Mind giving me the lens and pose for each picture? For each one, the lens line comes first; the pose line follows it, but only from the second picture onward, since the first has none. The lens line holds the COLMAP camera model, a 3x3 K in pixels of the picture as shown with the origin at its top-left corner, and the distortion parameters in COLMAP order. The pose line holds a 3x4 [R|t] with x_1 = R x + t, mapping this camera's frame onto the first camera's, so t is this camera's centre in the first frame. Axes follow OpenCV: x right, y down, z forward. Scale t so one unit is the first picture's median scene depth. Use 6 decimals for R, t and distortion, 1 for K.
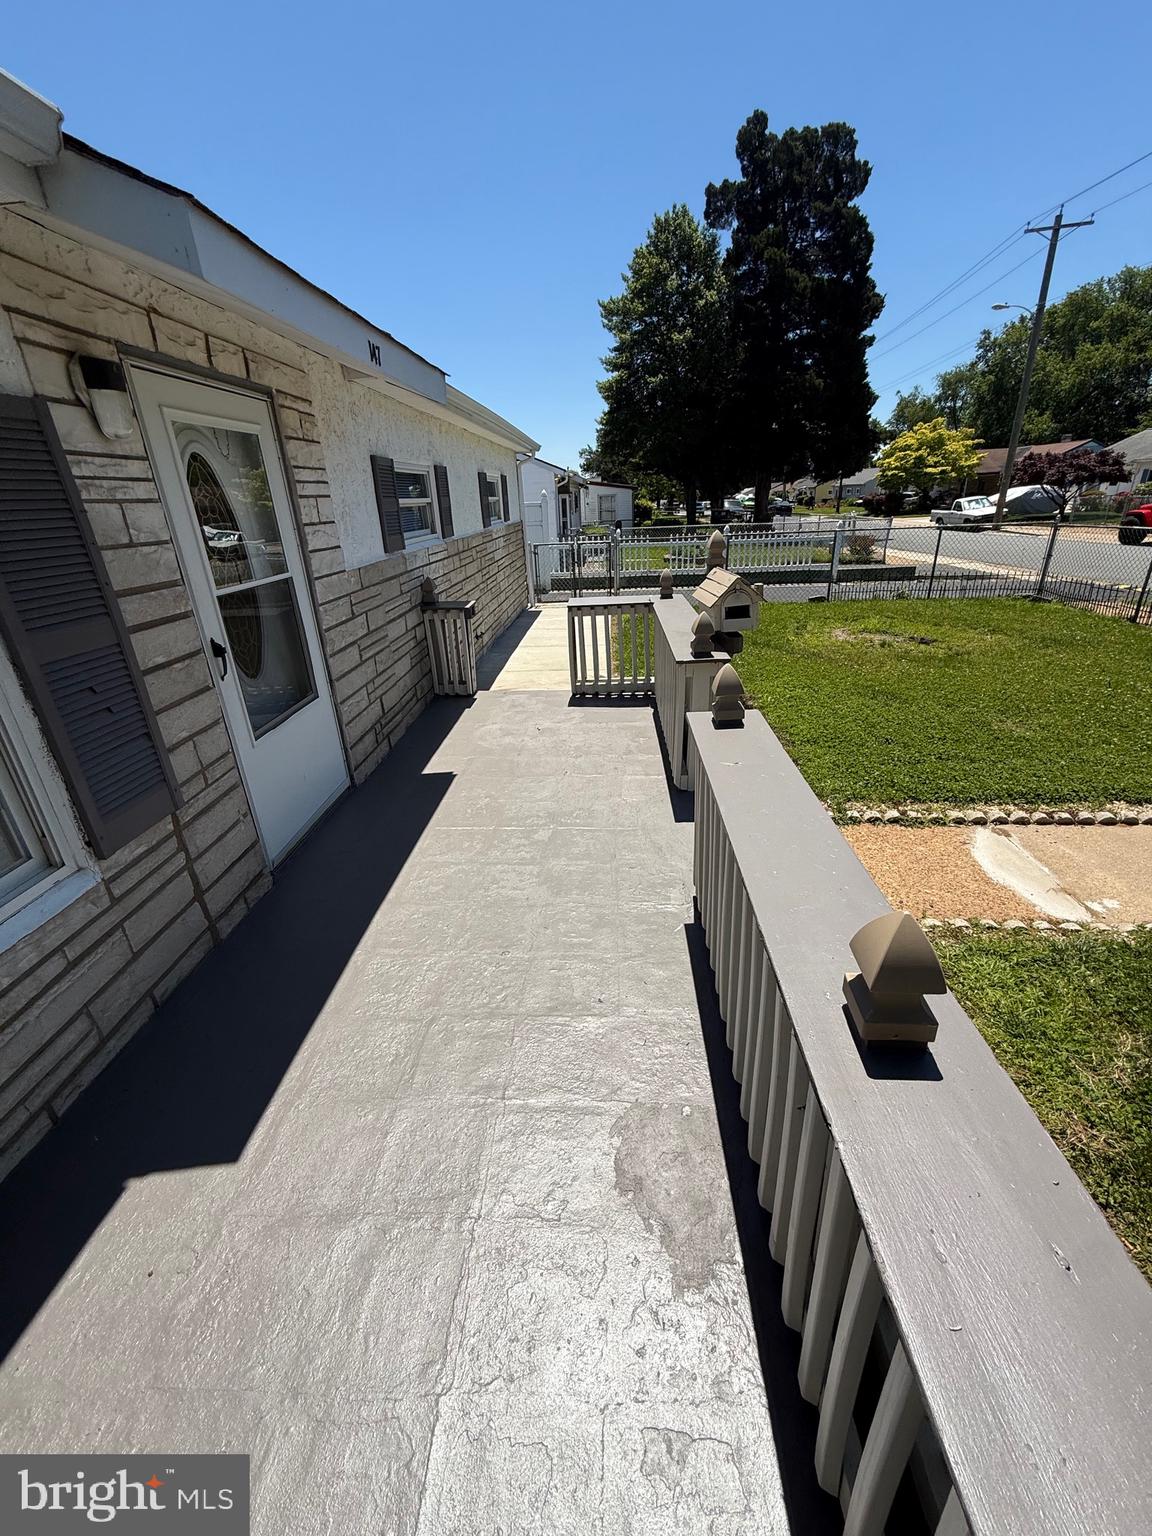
lens RADIAL K [[617.7, 0, 571.9], [0, 617.7, 759.6], [0, 0, 1]] dist [0.002600, 0.000101]
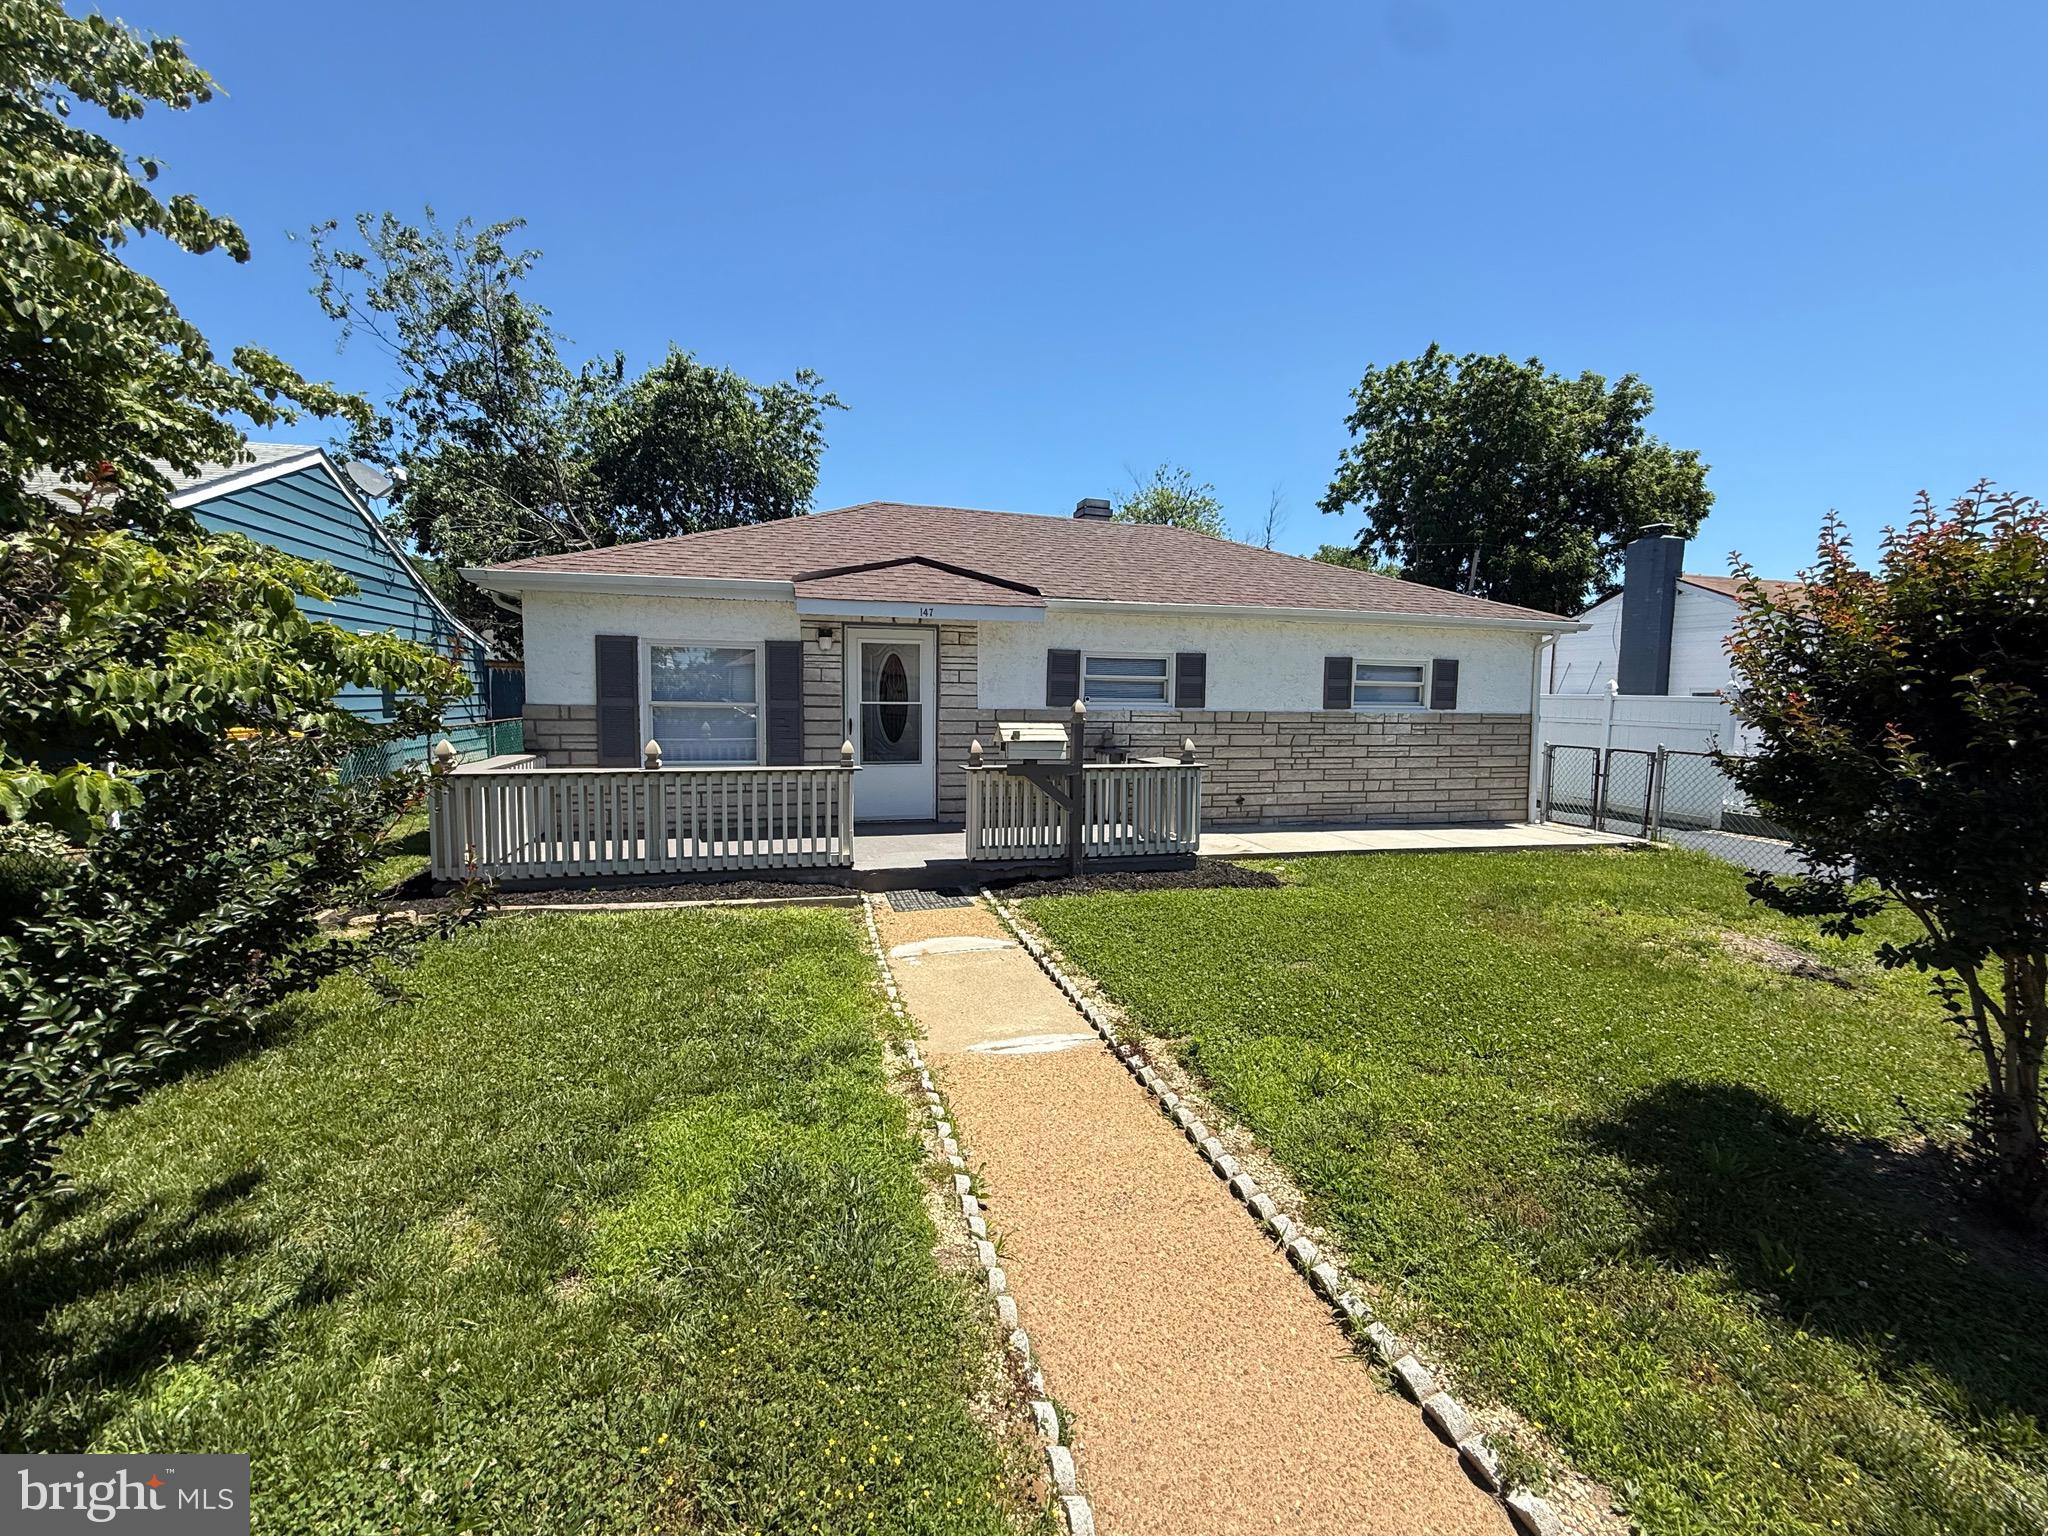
lens RADIAL K [[823.6, 0, 1016.0], [0, 823.6, 765.7], [0, 0, 1]] dist [0.002600, 0.000101]
pose [[0.324748, 0.129263, -0.936926, 2.372506], [-0.396464, 0.917987, -0.010768, -0.206789], [0.858694, 0.374954, 0.349362, 0.381942]]
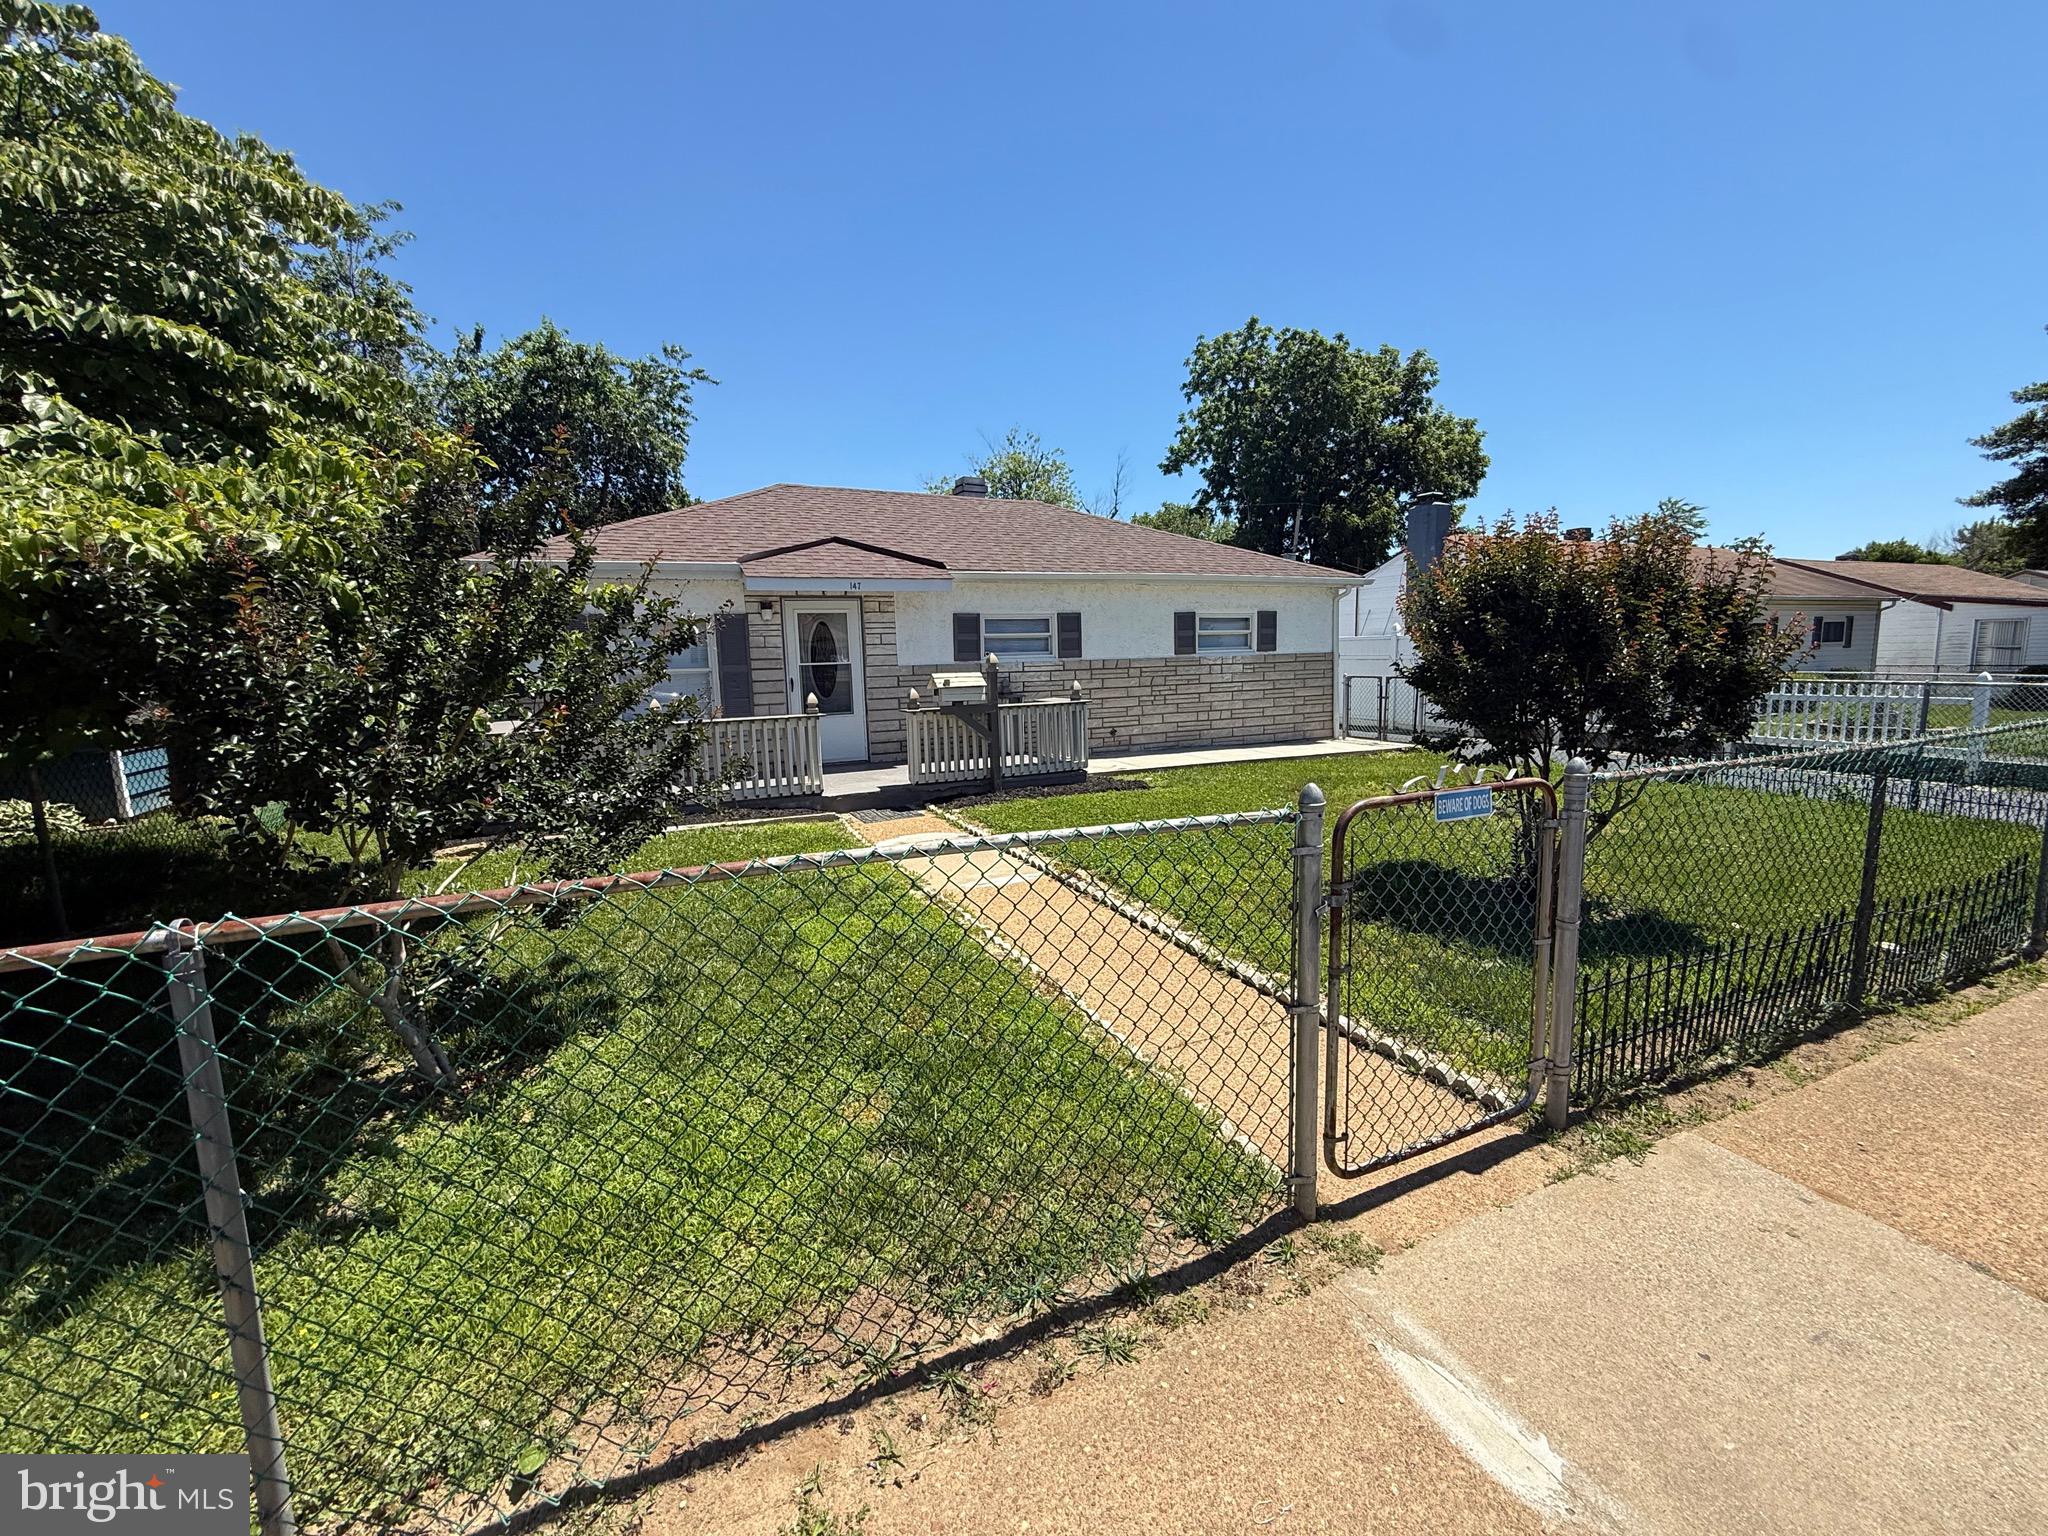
lens RADIAL K [[823.6, 0, 1005.9], [0, 823.6, 762.0], [0, 0, 1]] dist [0.002600, 0.000101]
pose [[0.472112, 0.144169, -0.869670, 2.865849], [-0.340535, 0.939782, -0.029072, -0.040768], [0.813109, 0.309878, 0.492777, -0.008829]]
